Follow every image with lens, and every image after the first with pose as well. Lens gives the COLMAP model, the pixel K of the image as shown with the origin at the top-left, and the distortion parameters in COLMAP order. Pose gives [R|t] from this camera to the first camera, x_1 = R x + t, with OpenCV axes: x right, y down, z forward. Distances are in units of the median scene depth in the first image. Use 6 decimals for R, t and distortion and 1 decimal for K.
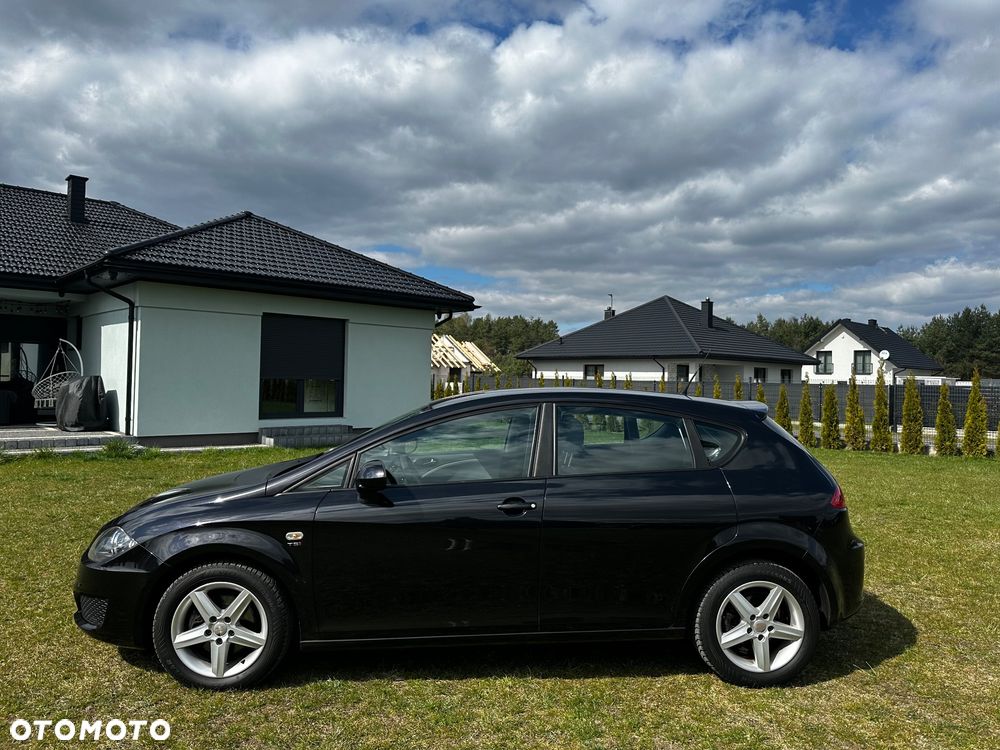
lens RADIAL K [[718.8, 0, 497.9], [0, 718.8, 364.8], [0, 0, 1]] dist [0.028465, -0.036655]
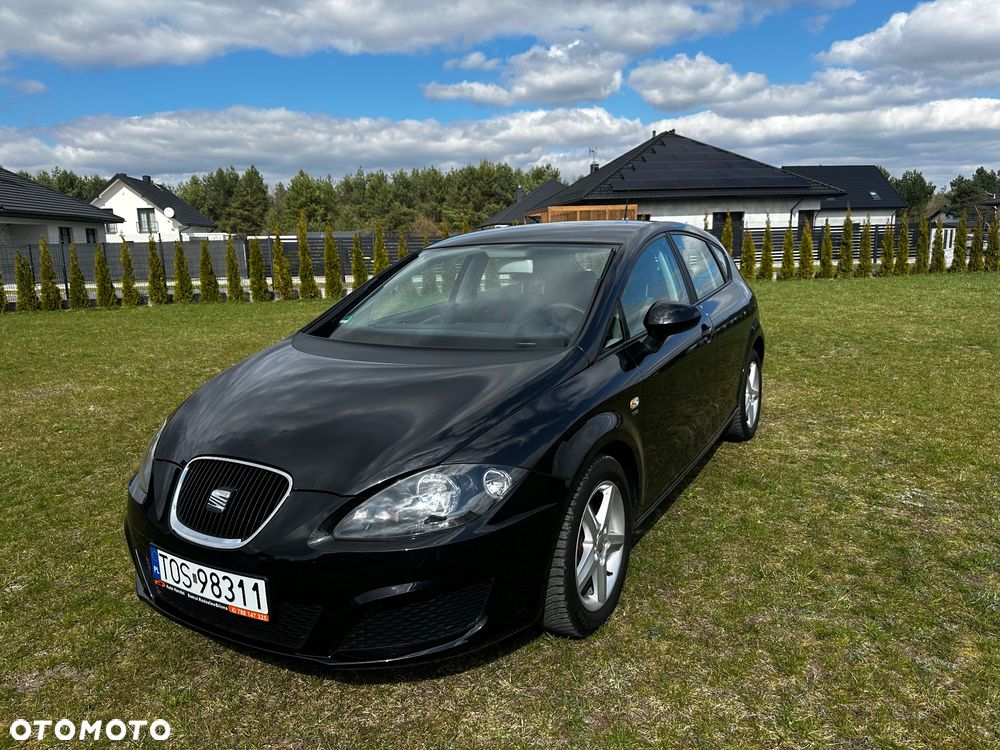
lens RADIAL K [[718.8, 0, 504.6], [0, 718.8, 370.2], [0, 0, 1]] dist [0.028465, -0.036655]
pose [[0.539862, -0.179968, 0.822289, -0.218832], [0.014561, 0.978728, 0.204647, 0.006171], [-0.841627, -0.098507, 0.530999, 0.146131]]
